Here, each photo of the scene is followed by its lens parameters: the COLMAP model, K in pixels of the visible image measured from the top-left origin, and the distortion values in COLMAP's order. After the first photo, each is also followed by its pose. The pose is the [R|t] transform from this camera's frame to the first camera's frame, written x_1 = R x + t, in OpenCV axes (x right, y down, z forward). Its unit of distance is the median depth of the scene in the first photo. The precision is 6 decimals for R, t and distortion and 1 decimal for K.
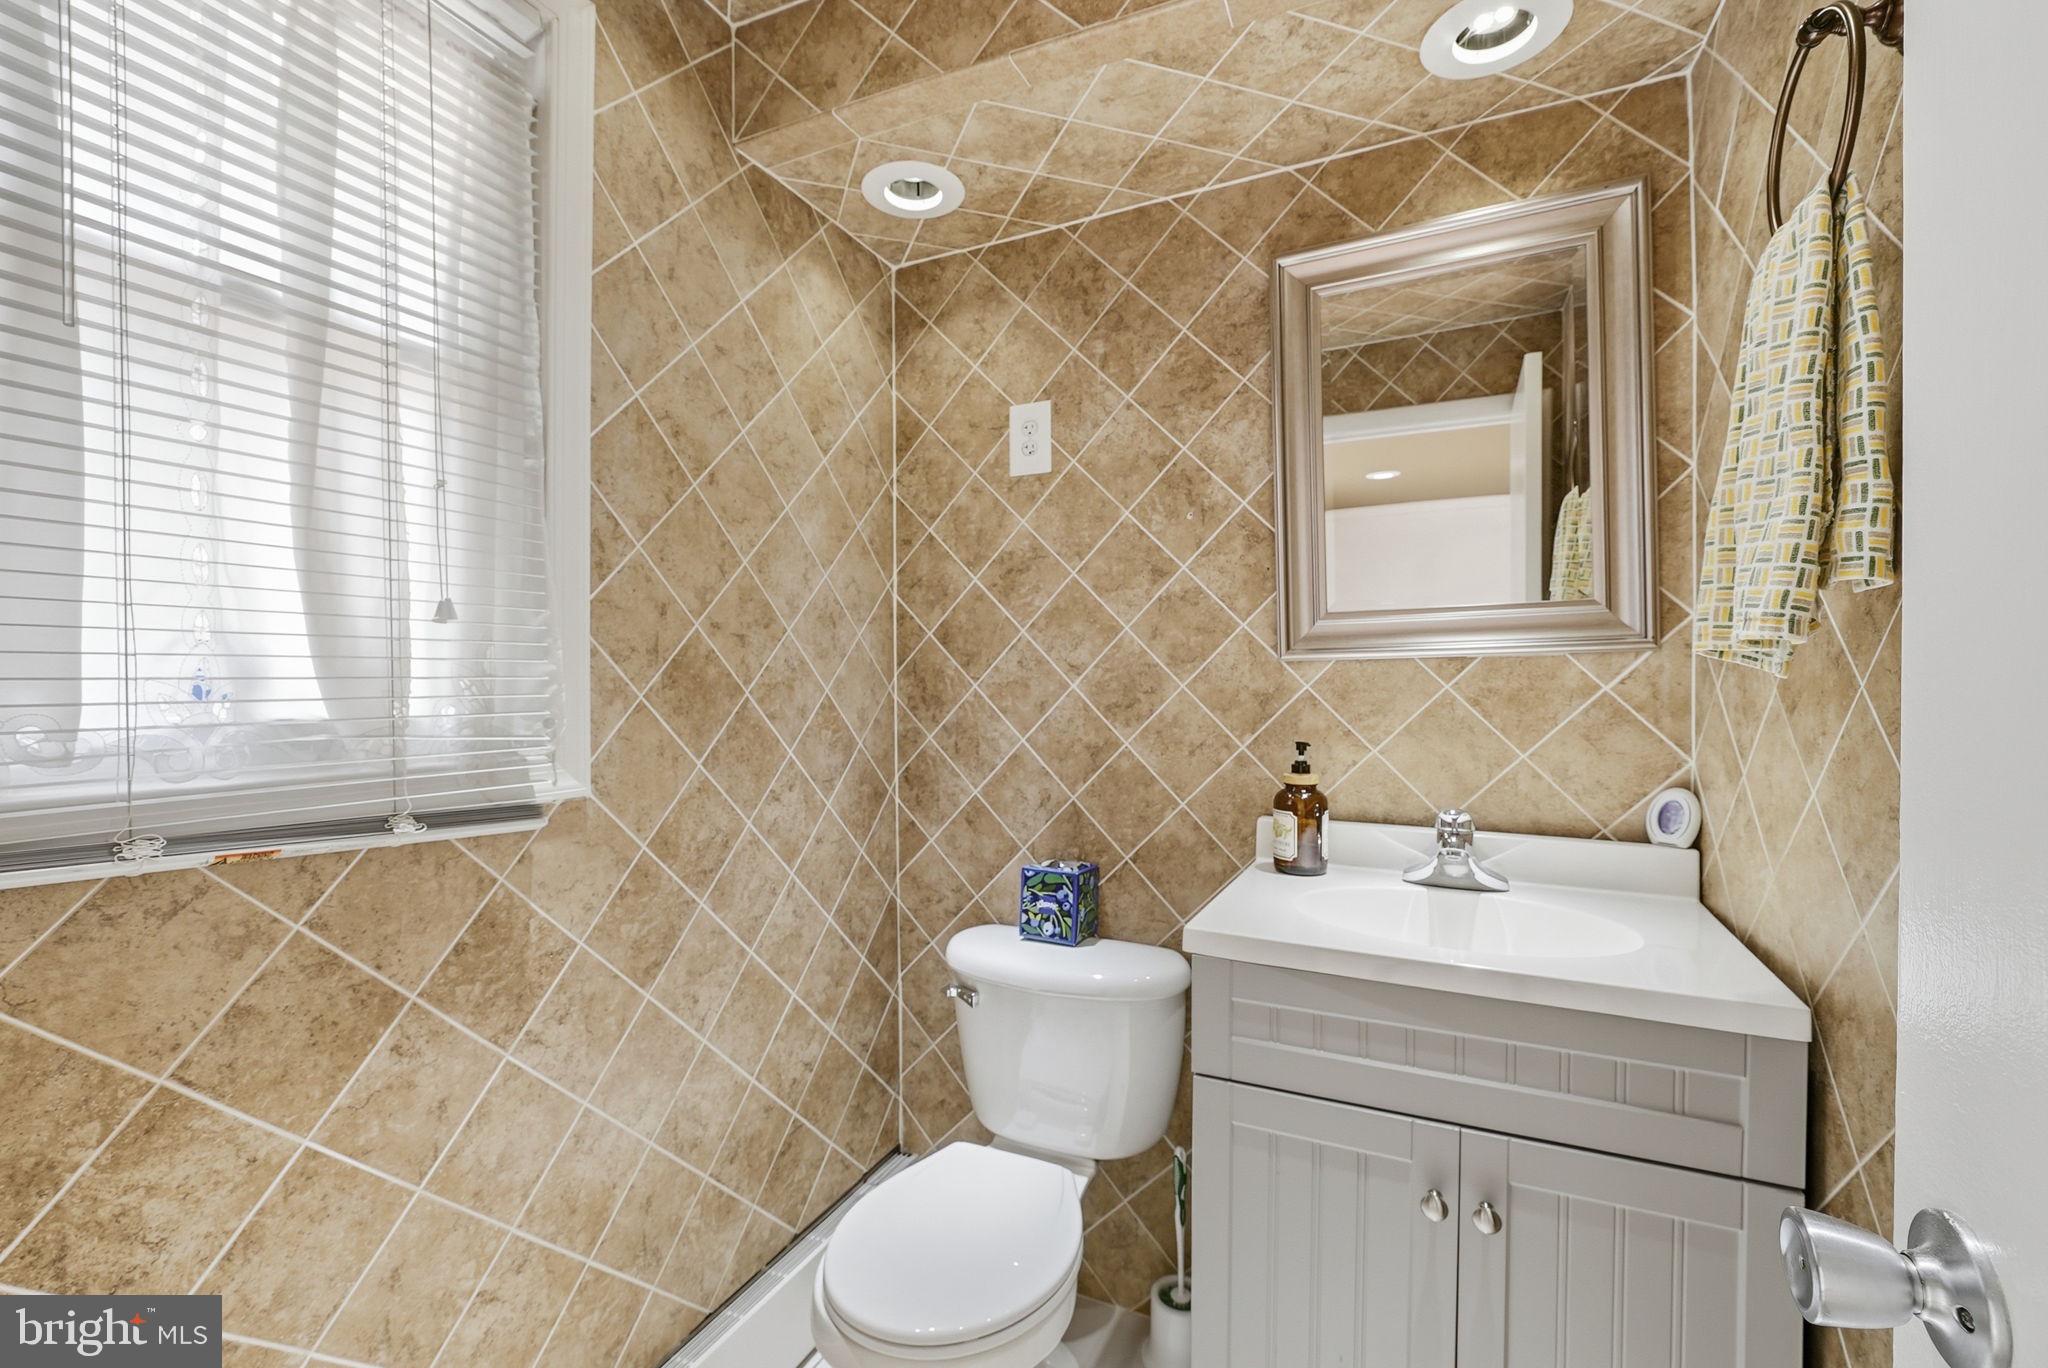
lens RADIAL K [[855.5, 0, 1024.8], [0, 855.5, 687.4], [0, 0, 1]] dist [-0.008477, -0.000130]
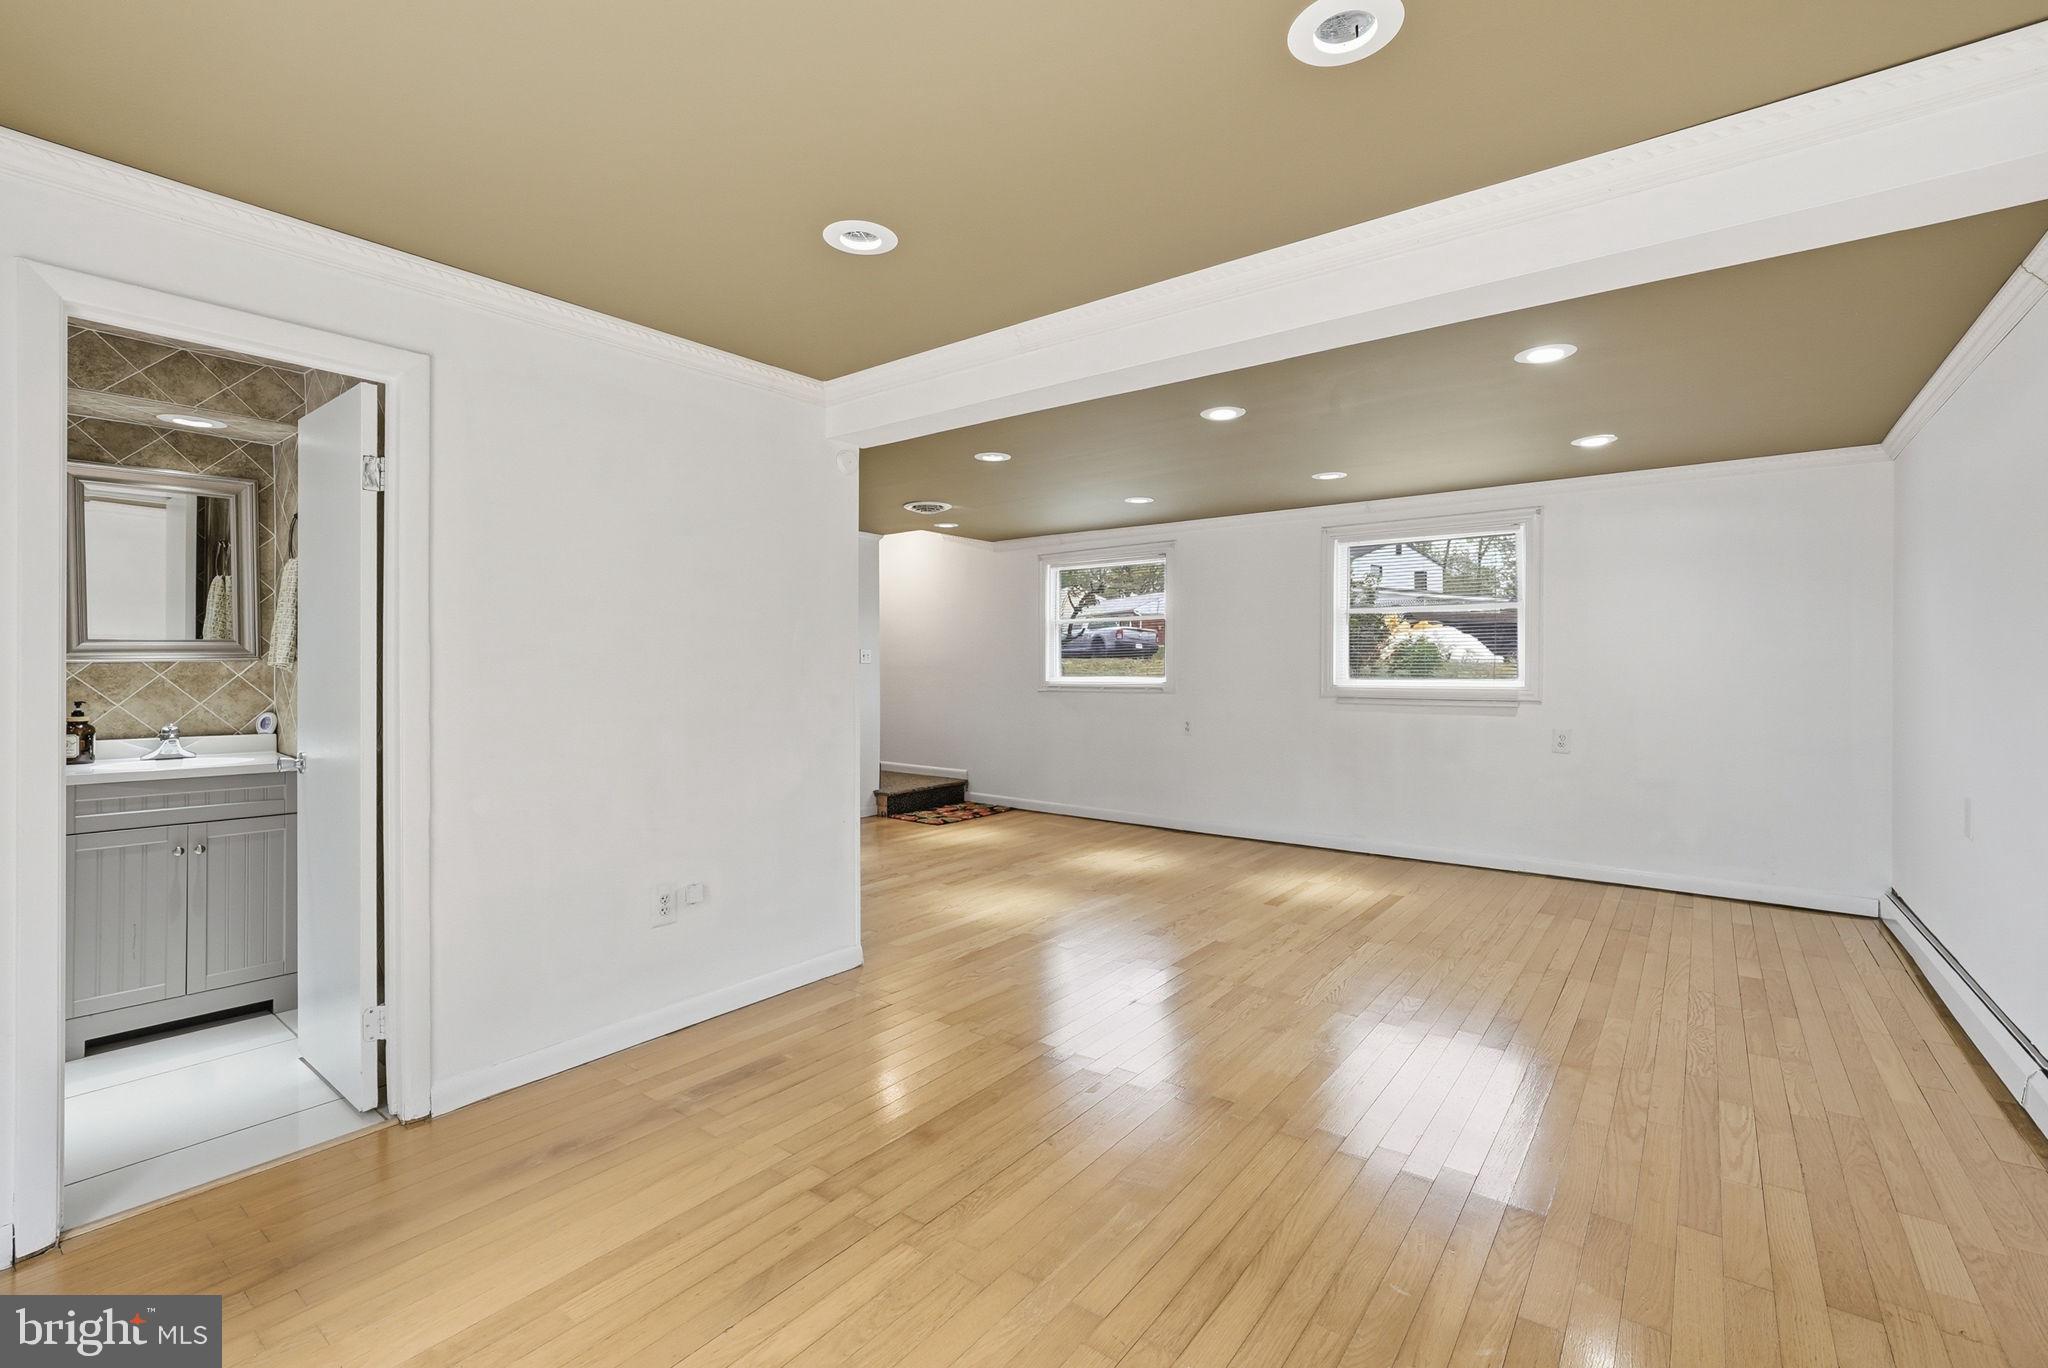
lens RADIAL K [[855.5, 0, 1022.4], [0, 855.5, 671.1], [0, 0, 1]] dist [-0.008477, -0.000130]
pose [[0.213213, -0.005525, 0.976990, -1.306020], [-0.003217, 0.999975, 0.006357, -0.034366], [-0.977000, -0.004498, 0.213190, -1.841037]]
